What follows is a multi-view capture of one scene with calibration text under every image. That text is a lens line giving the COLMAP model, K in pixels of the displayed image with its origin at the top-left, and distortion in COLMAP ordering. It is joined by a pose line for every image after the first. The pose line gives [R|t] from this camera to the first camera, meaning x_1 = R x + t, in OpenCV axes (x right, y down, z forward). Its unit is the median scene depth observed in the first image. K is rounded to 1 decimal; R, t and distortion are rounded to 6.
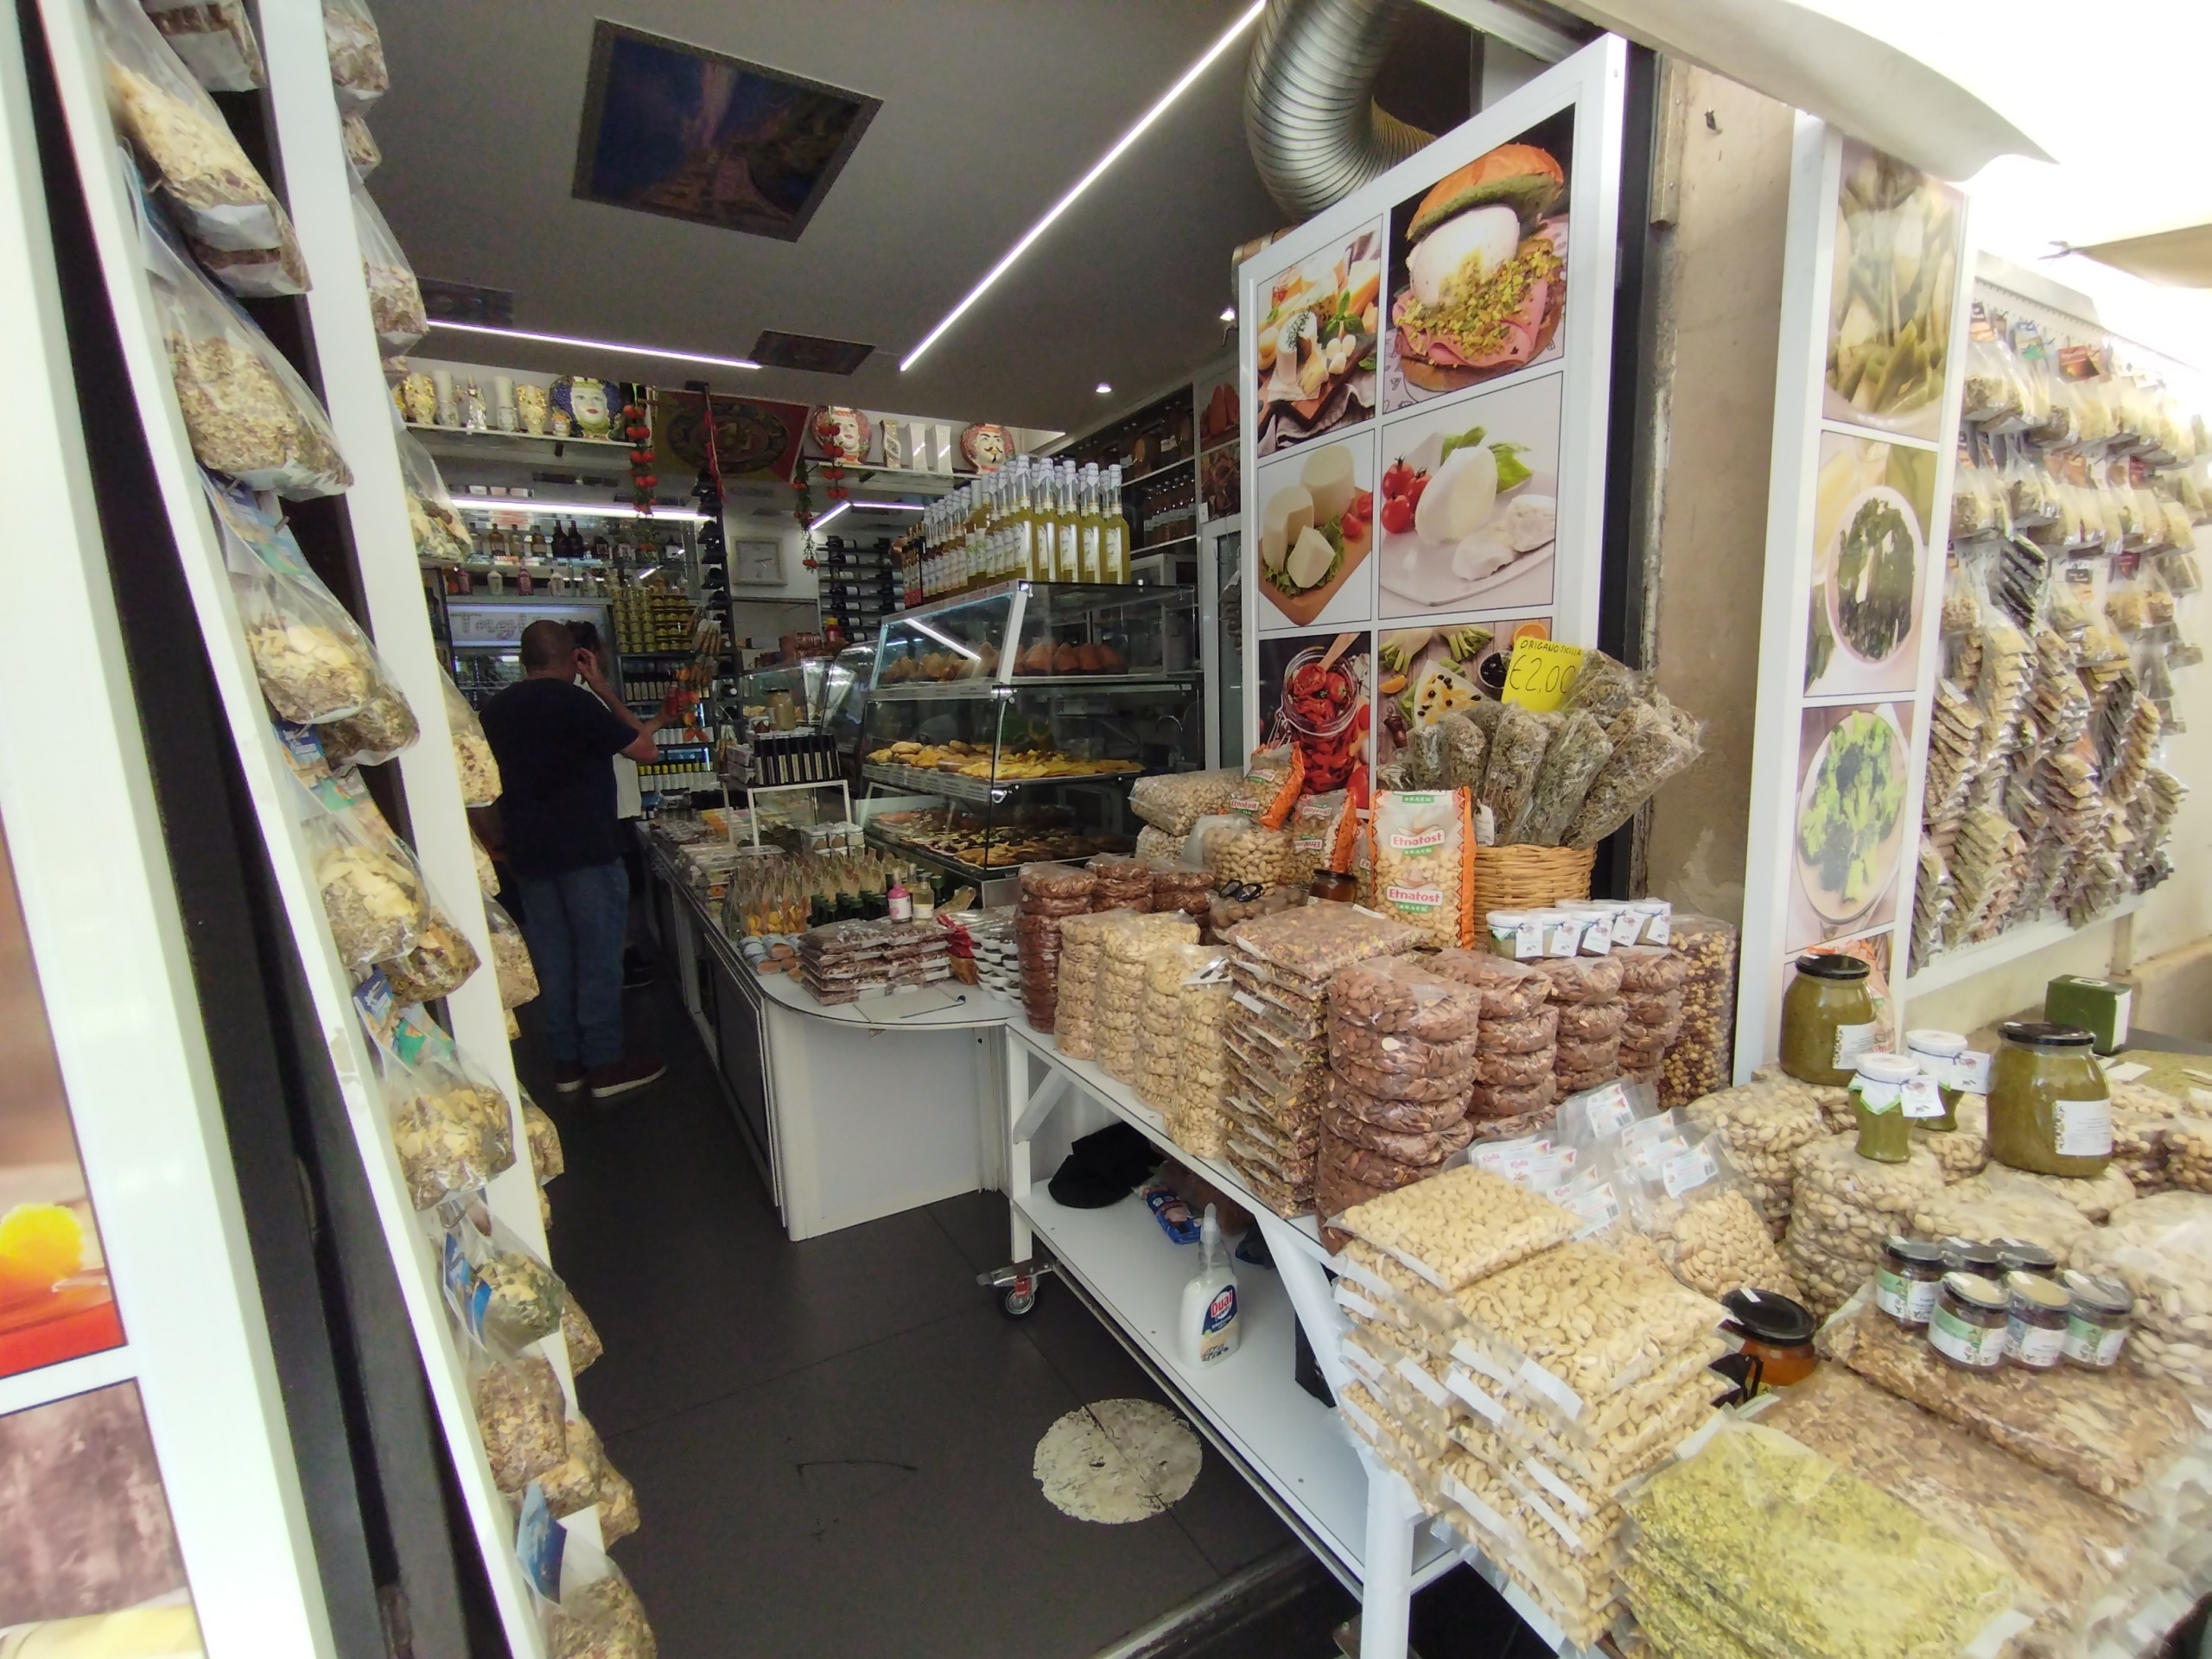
lens RADIAL K [[1006.9, 0, 1154.1], [0, 1006.9, 860.7], [0, 0, 1]] dist [-0.001532, 0.000993]
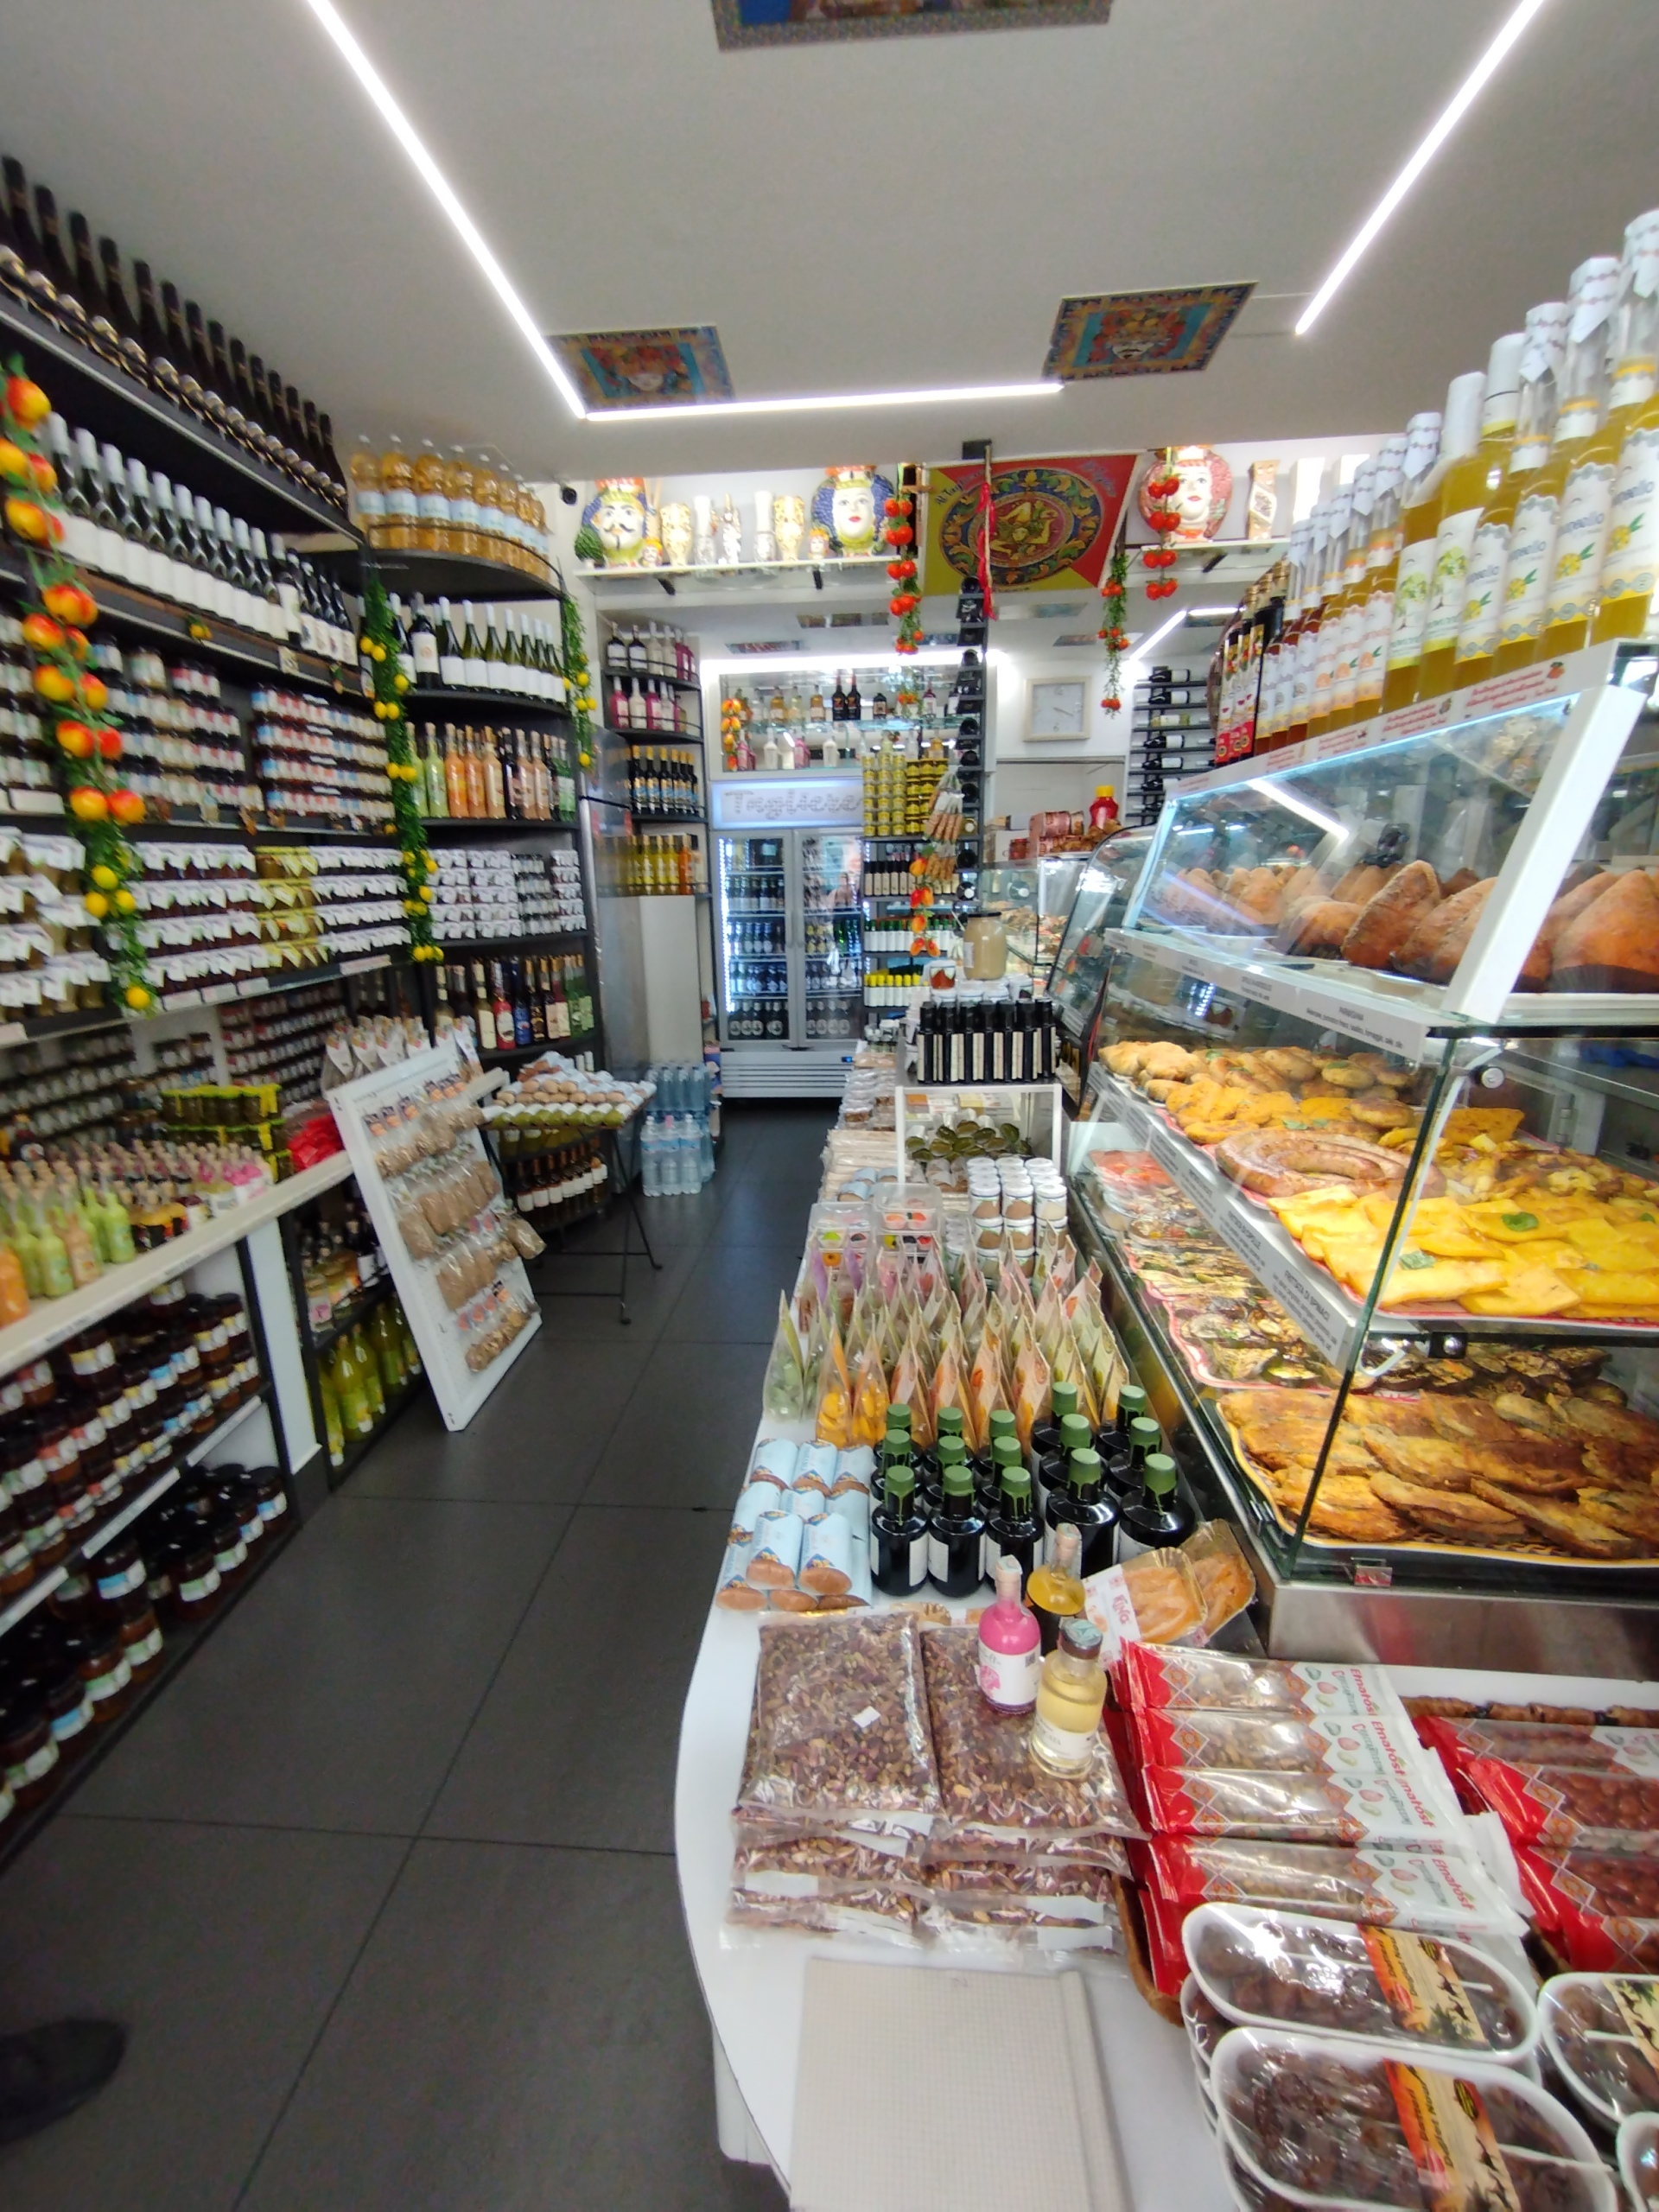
lens RADIAL K [[1006.9, 0, 784.4], [0, 1006.9, 1155.7], [0, 0, 1]] dist [-0.001532, 0.000993]
pose [[0.796624, 0.177704, -0.577764, -0.178391], [-0.105274, 0.981991, 0.156880, -0.218222], [0.595237, -0.064151, 0.800985, 0.860784]]
